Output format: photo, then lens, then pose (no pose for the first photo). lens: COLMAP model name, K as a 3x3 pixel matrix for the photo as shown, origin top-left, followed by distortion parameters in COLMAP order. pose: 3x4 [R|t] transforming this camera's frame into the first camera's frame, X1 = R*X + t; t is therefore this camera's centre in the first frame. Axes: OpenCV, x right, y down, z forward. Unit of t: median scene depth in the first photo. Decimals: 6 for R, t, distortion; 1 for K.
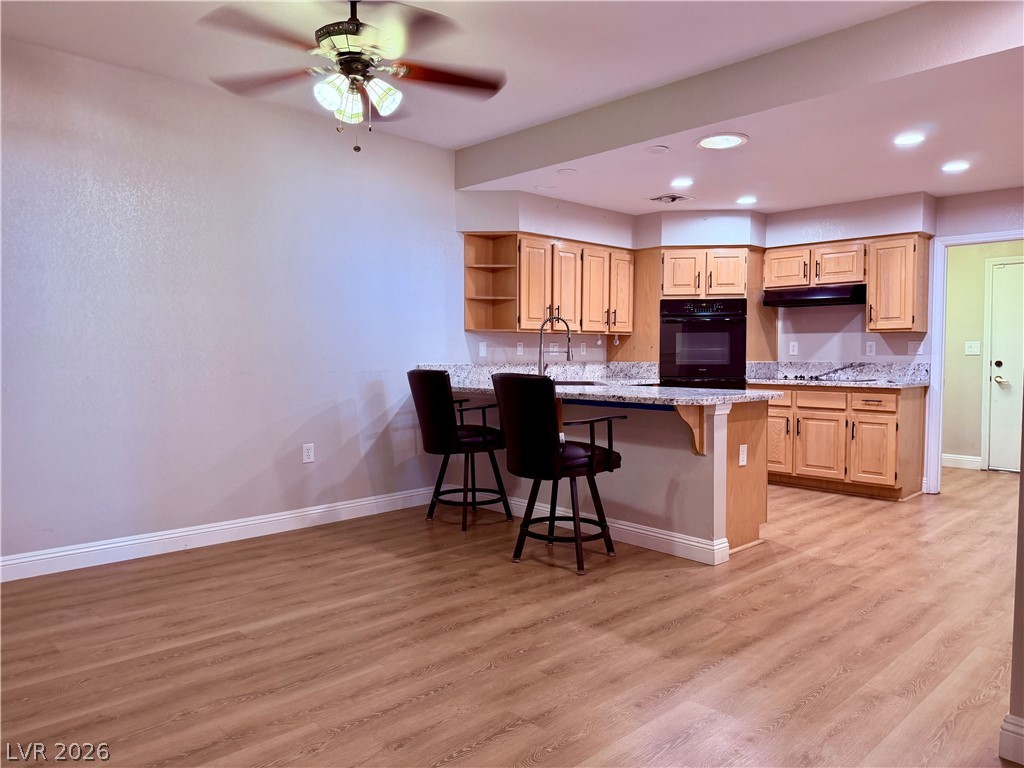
lens RADIAL K [[725.7, 0, 512.0], [0, 725.7, 384.0], [0, 0, 1]] dist [0.047904, -0.061618]
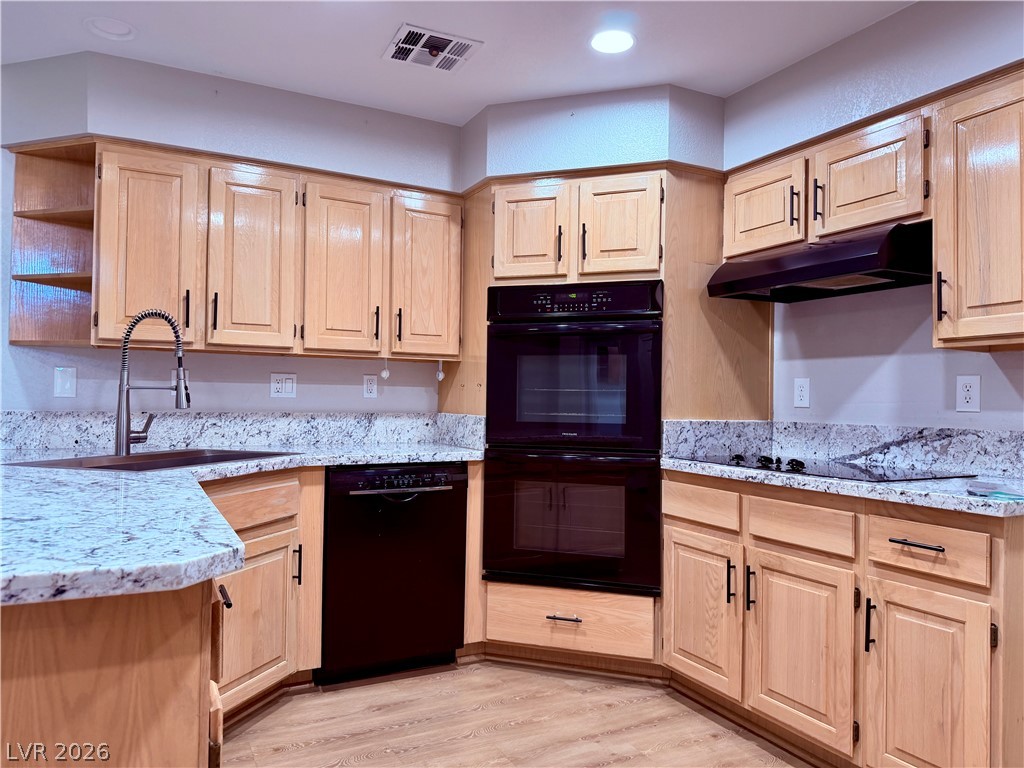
lens RADIAL K [[725.7, 0, 512.0], [0, 725.7, 384.0], [0, 0, 1]] dist [0.047904, -0.061618]
pose [[0.959103, 0.009920, -0.282885, 0.362821], [-0.028986, 0.997574, -0.063292, -0.021514], [0.281571, 0.068903, 0.957063, 0.551673]]
